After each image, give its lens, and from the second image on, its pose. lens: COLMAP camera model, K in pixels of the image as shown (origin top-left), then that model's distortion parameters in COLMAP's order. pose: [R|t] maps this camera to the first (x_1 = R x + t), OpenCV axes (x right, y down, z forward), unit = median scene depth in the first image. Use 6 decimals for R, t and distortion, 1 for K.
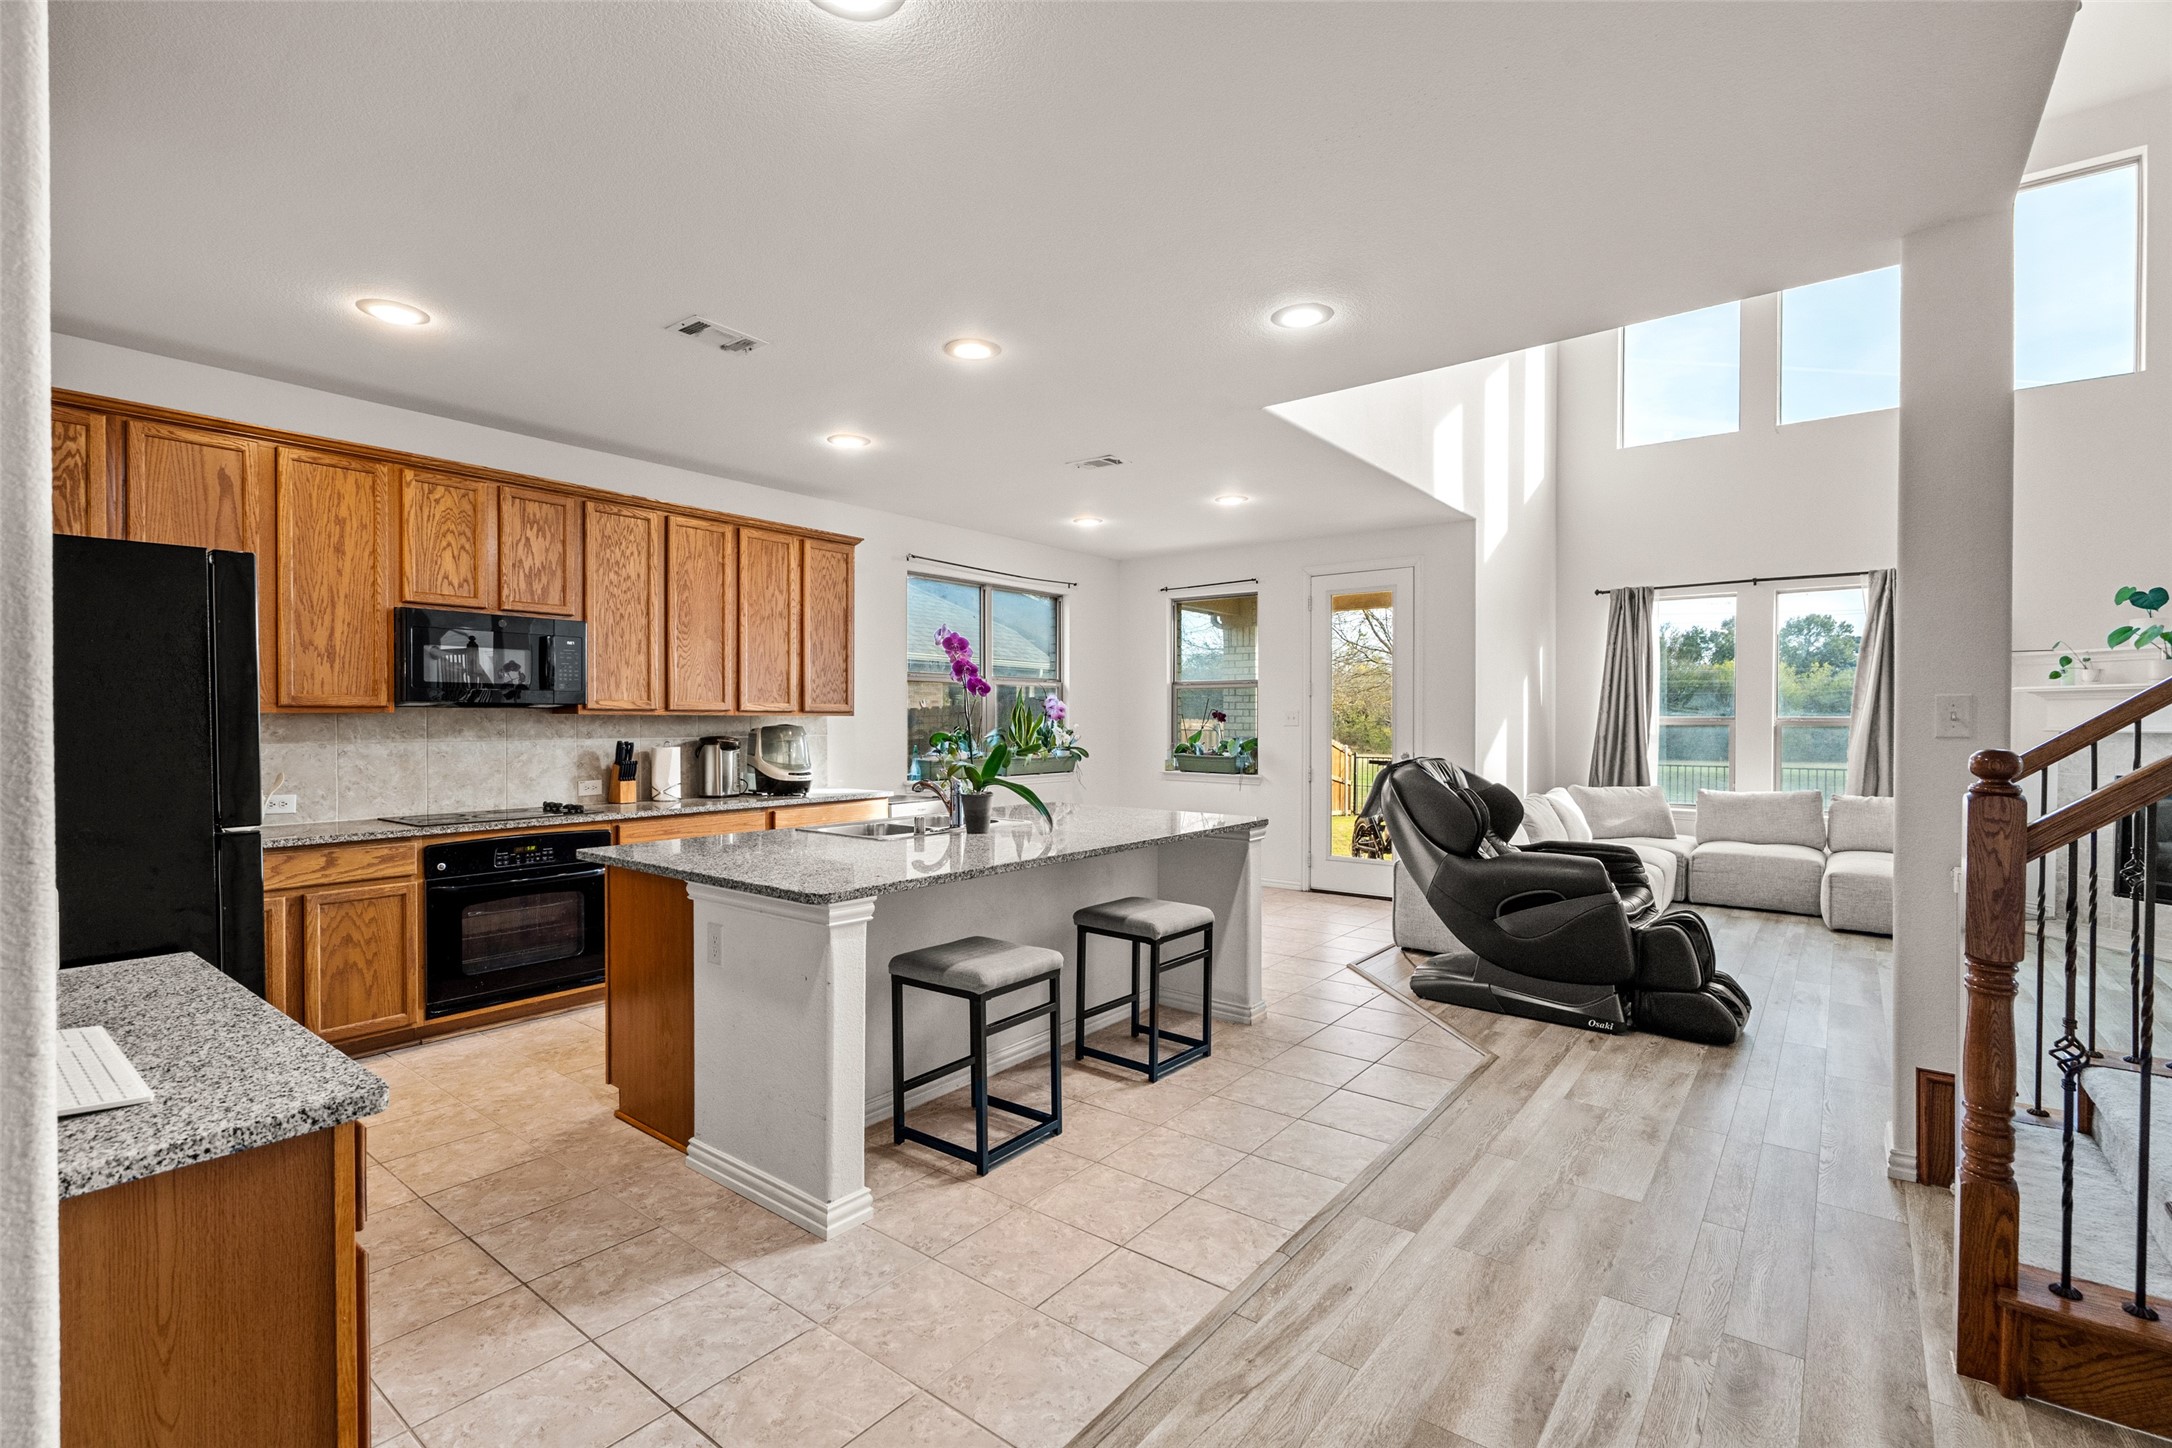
lens RADIAL K [[978.1, 0, 1086.5], [0, 978.1, 724.0], [0, 0, 1]] dist [-0.006367, 0.001708]
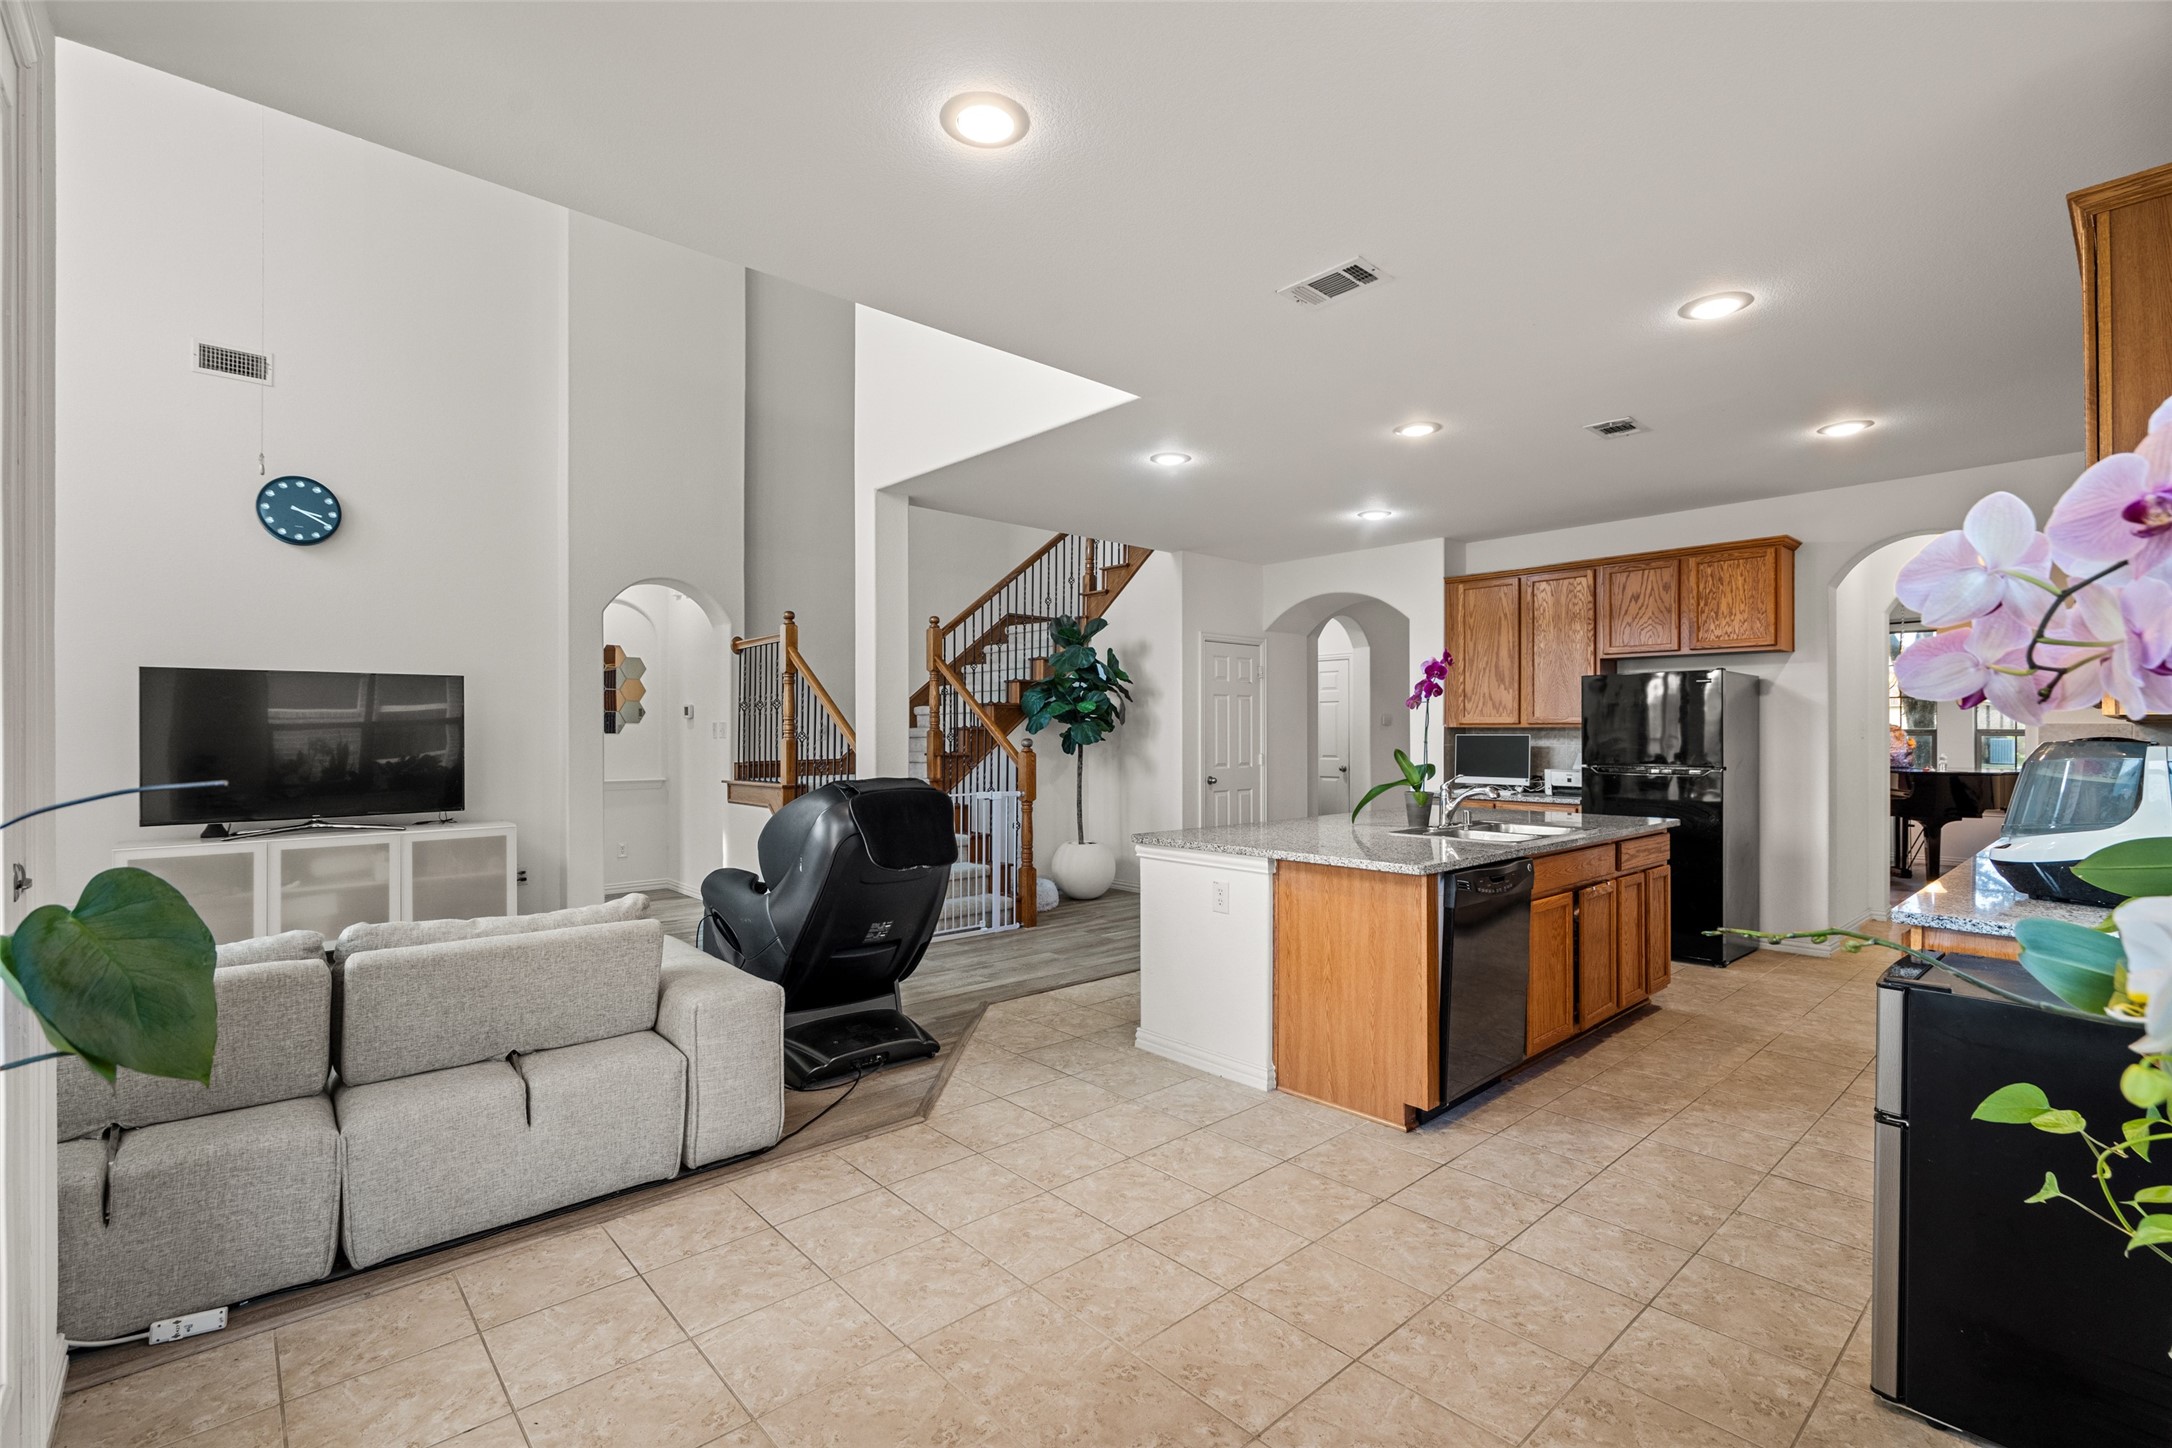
lens RADIAL K [[978.1, 0, 1079.5], [0, 978.1, 724.5], [0, 0, 1]] dist [-0.006367, 0.001708]
pose [[-0.983723, 0.000798, 0.179691, 0.059203], [0.000033, 0.999991, -0.004259, -0.003969], [-0.179692, -0.004184, -0.983714, 1.670490]]
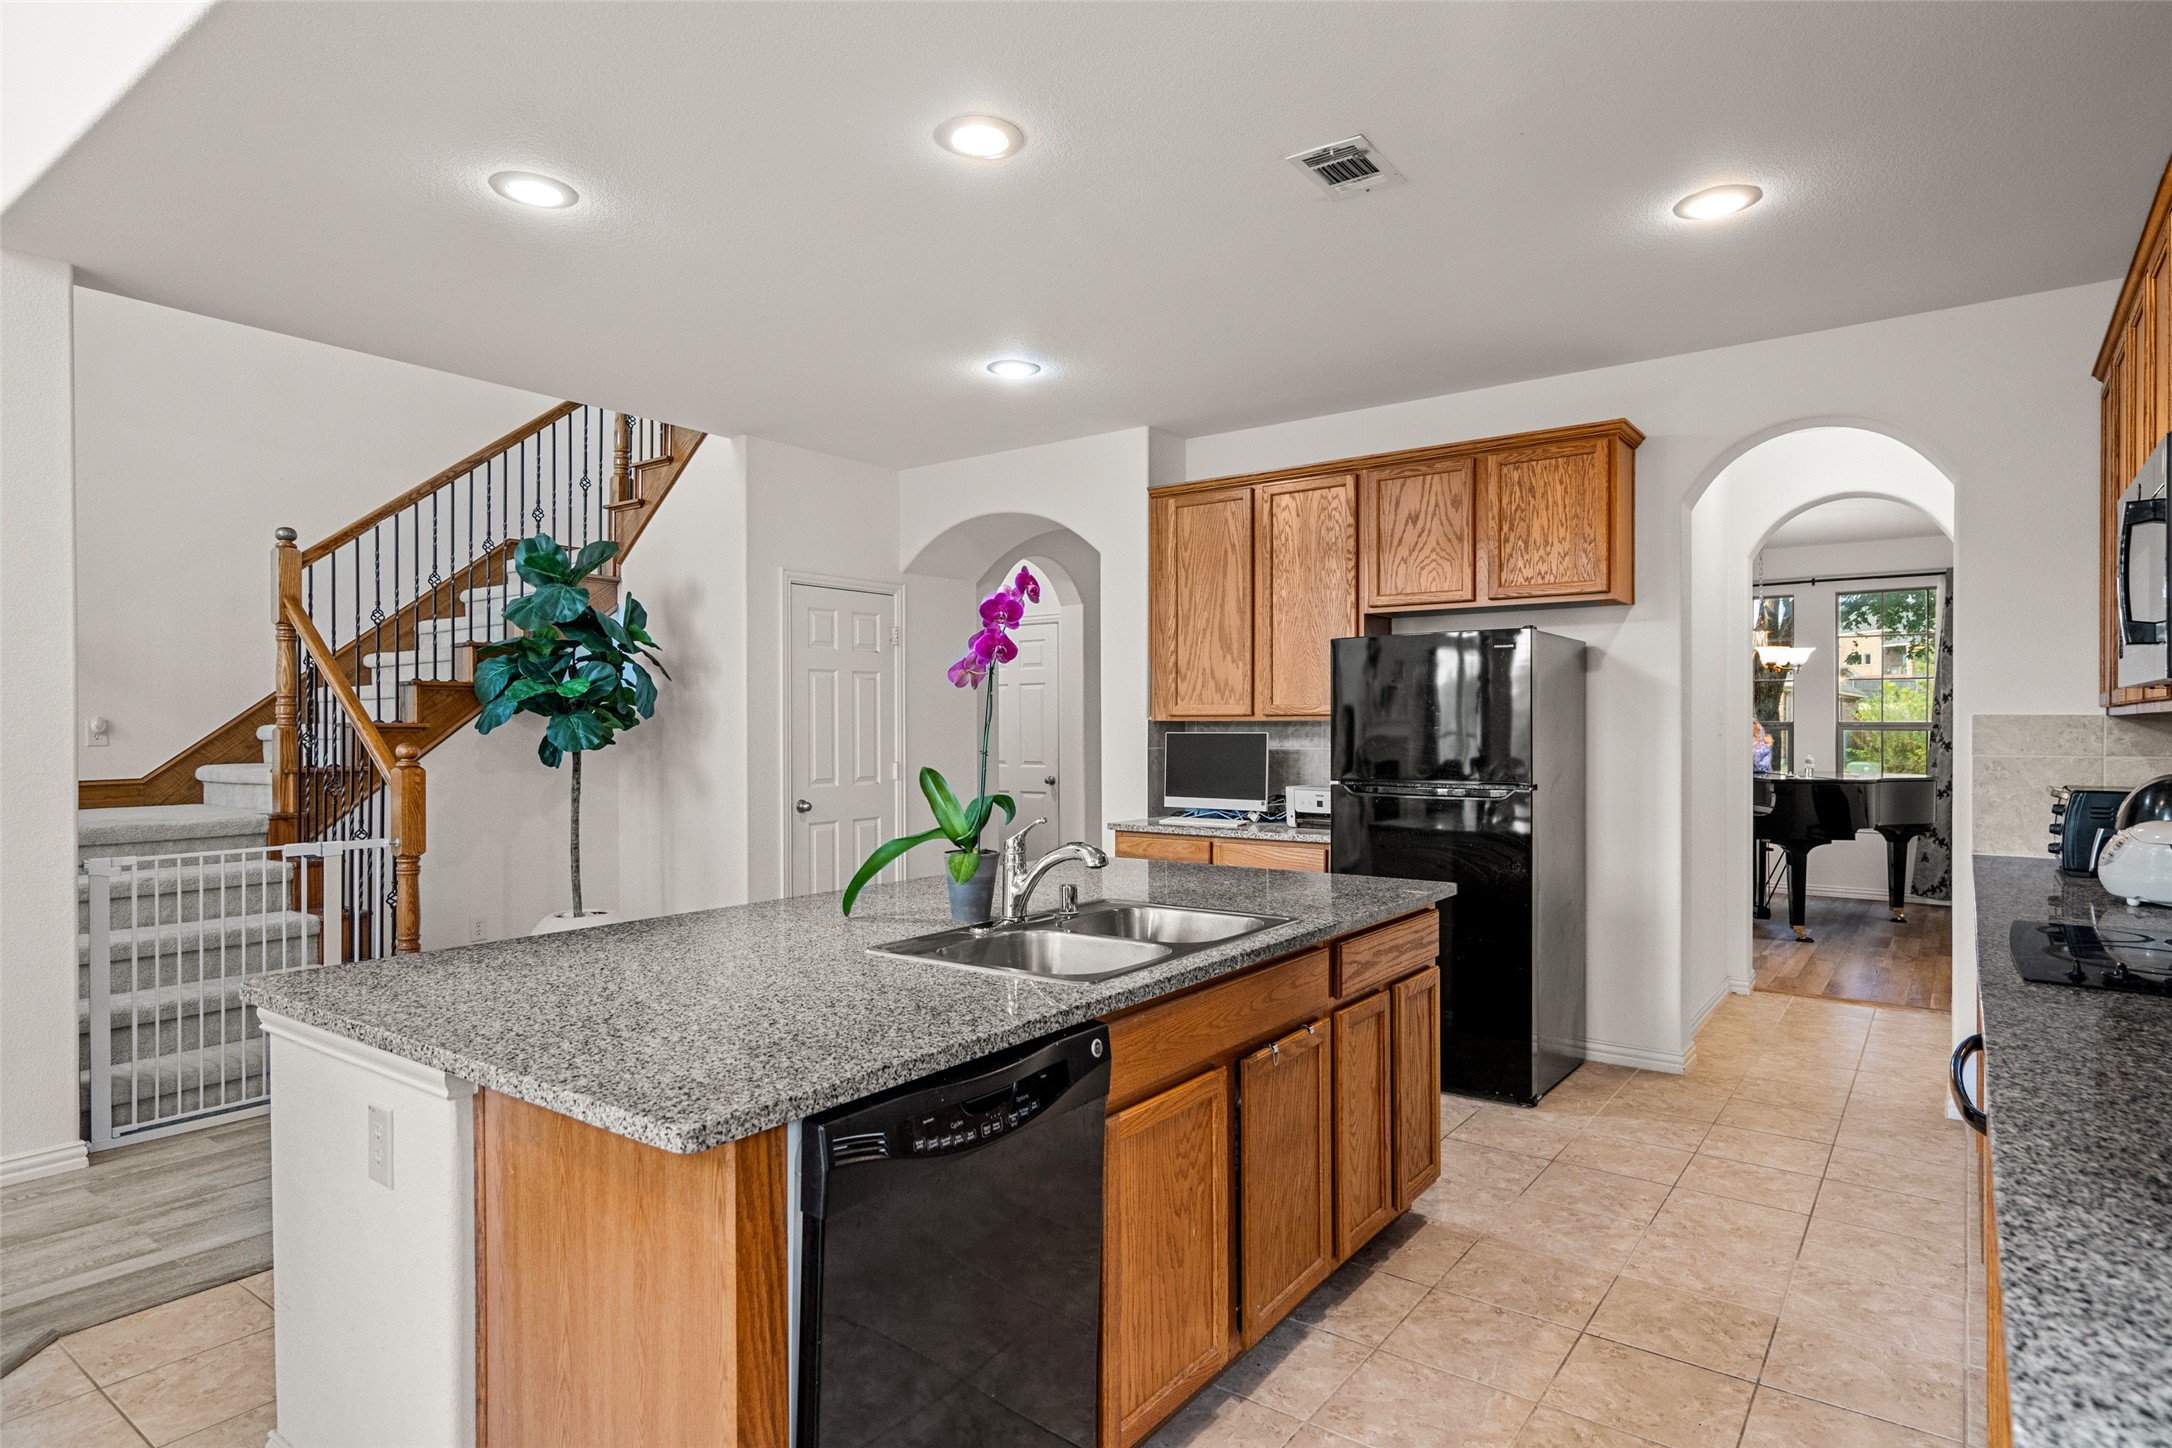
lens RADIAL K [[1184.2, 0, 1088.3], [0, 1184.2, 723.8], [0, 0, 1]] dist [0.003458, -0.001191]
pose [[-0.999708, 0.002463, -0.024053, -0.121906], [0.002412, 0.999995, 0.002149, -0.005753], [0.024058, 0.002090, -0.999708, 1.288483]]
